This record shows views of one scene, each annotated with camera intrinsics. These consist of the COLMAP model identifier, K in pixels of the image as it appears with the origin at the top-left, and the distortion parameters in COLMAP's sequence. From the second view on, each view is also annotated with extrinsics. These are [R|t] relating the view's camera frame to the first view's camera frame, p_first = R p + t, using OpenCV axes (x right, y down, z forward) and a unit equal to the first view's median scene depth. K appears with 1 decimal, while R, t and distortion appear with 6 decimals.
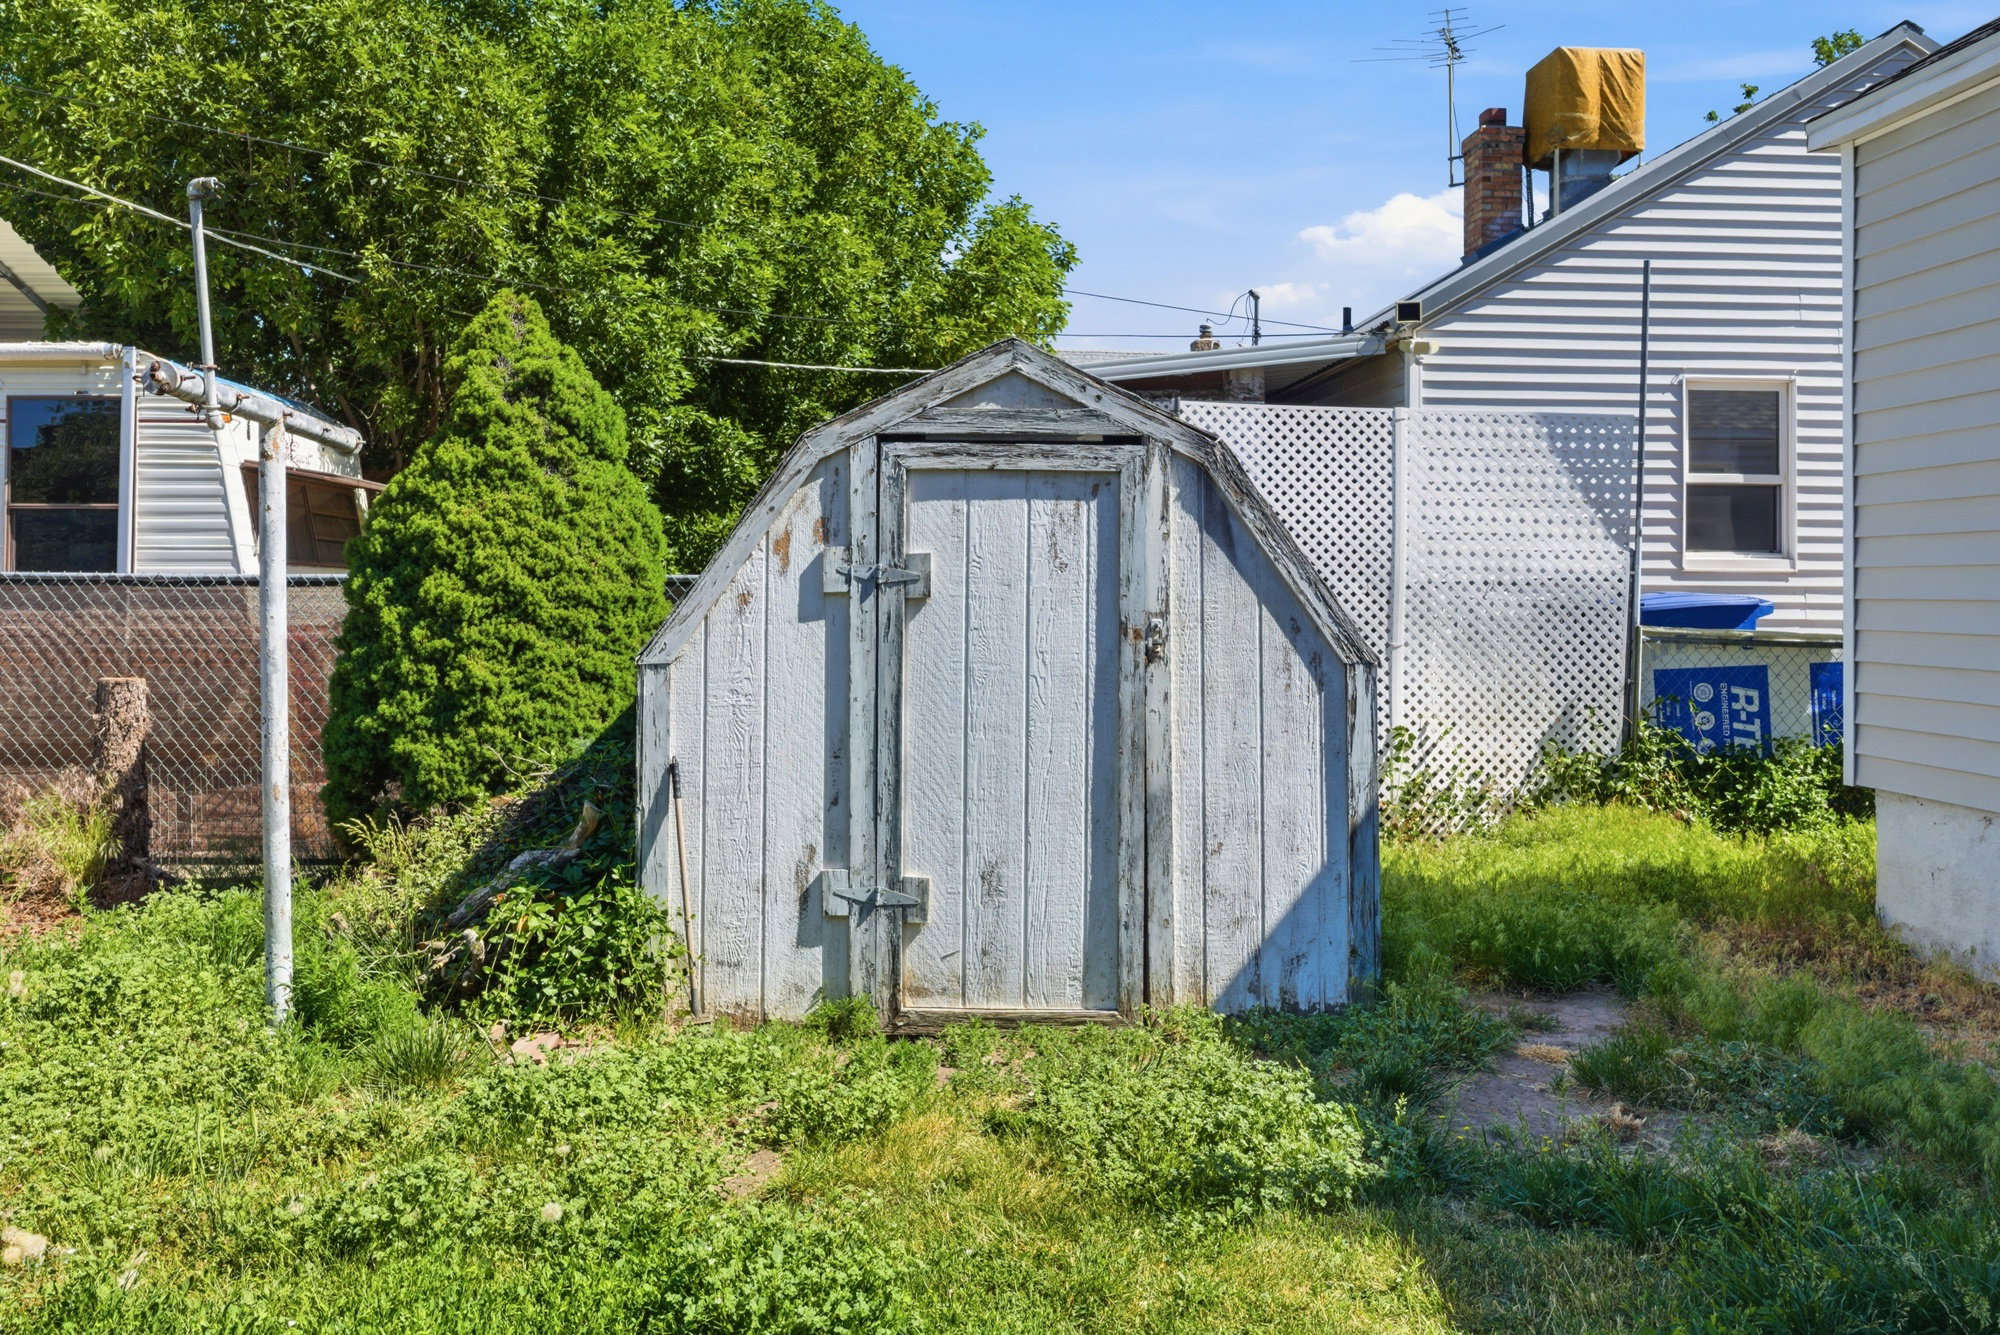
lens RADIAL K [[1706.5, 0, 998.7], [0, 1706.5, 569.4], [0, 0, 1]] dist [0.001939, -0.001262]
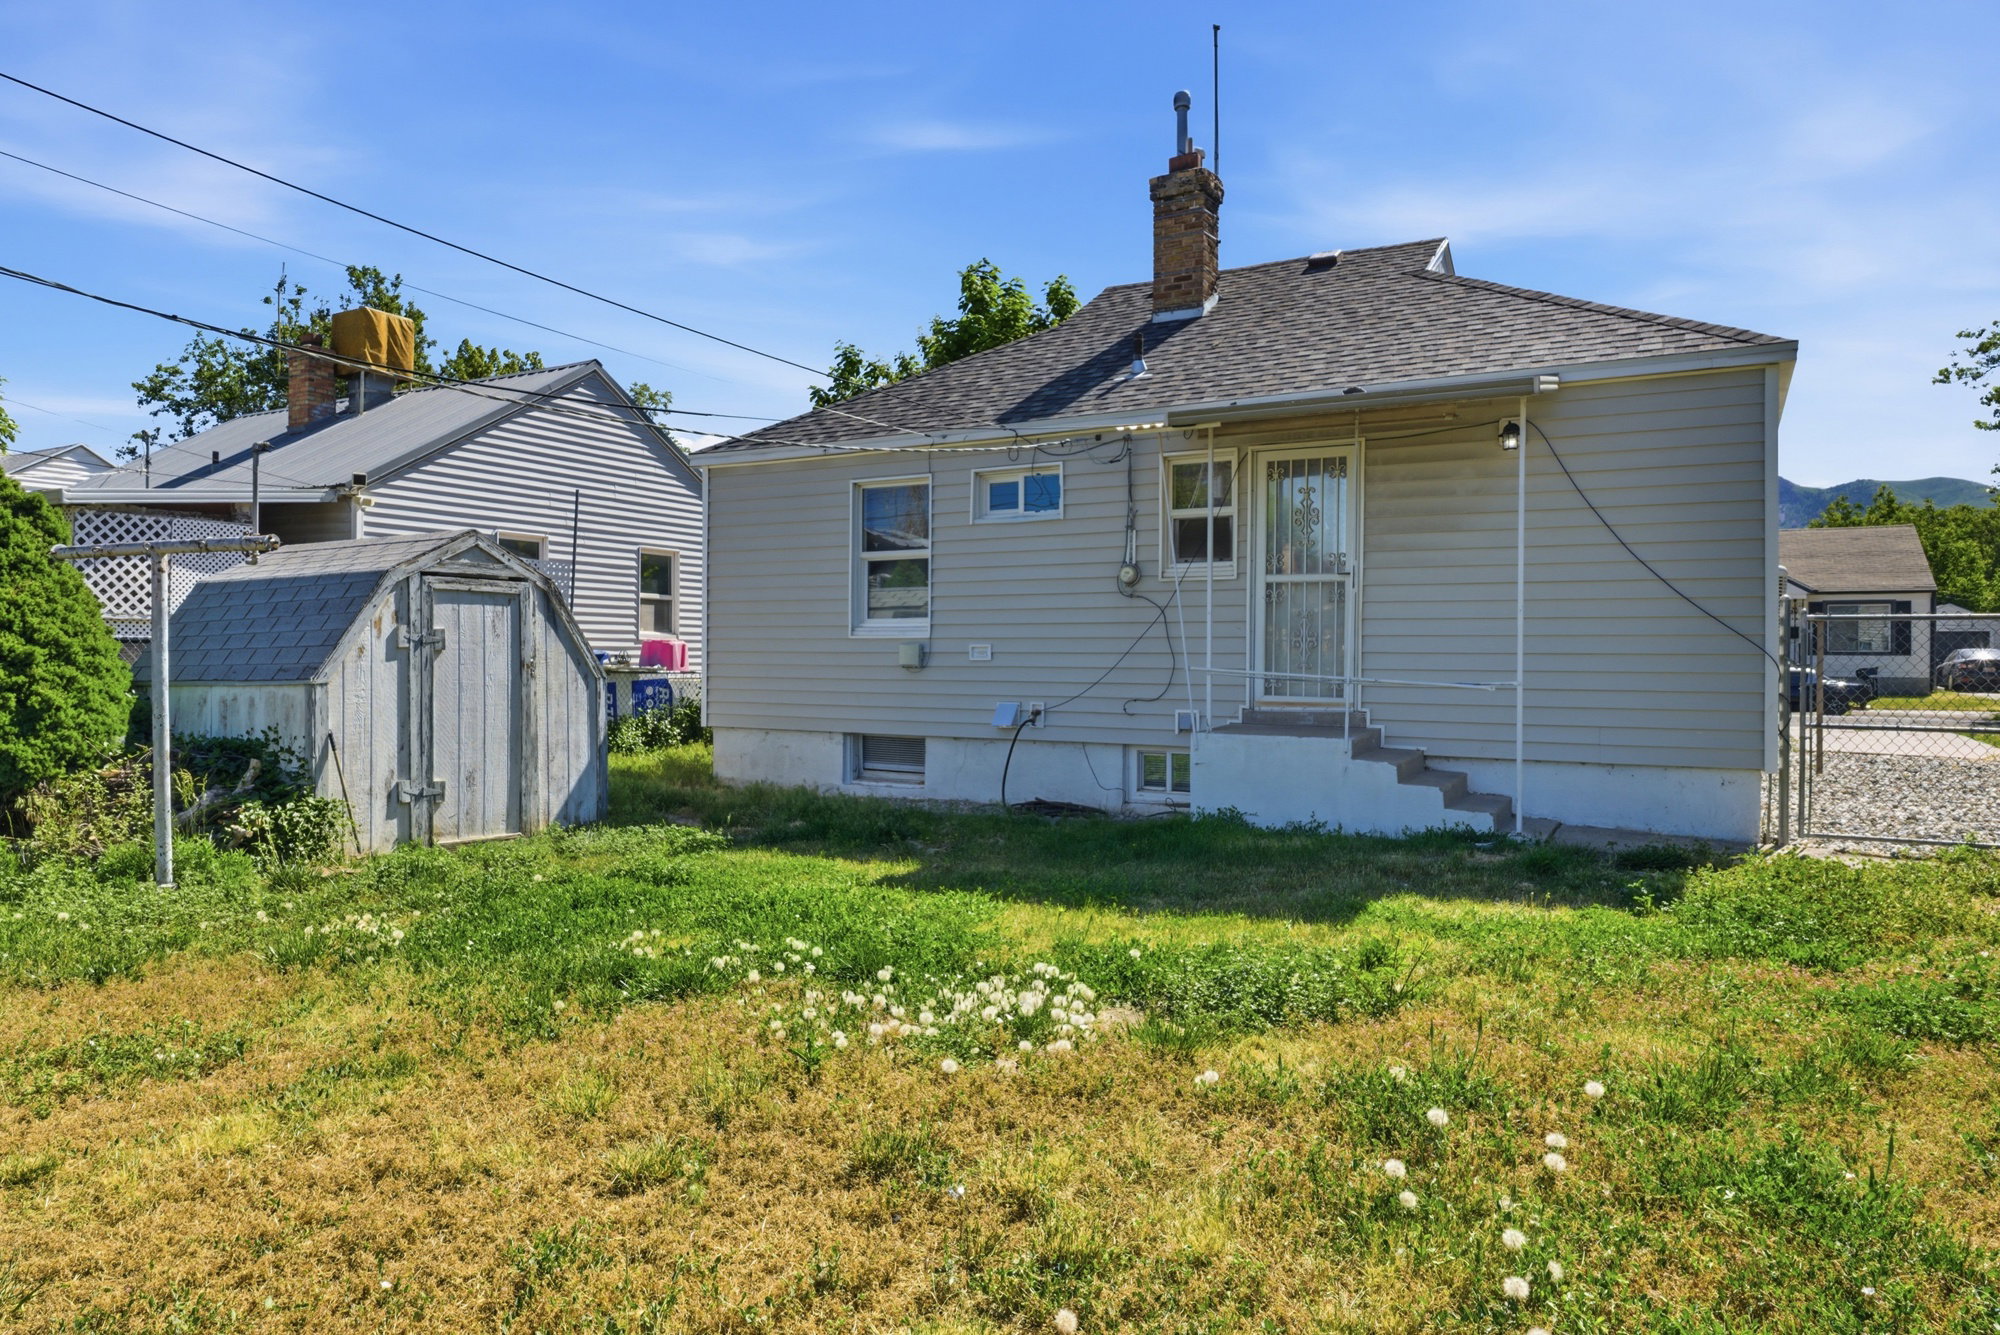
lens RADIAL K [[1273.7, 0, 994.3], [0, 1273.7, 639.2], [0, 0, 1]] dist [-0.002766, 0.000949]
pose [[0.548858, 0.009146, 0.835866, -0.981936], [-0.014646, 0.999892, -0.001324, -0.004424], [-0.835787, -0.011515, 0.548932, -0.441092]]
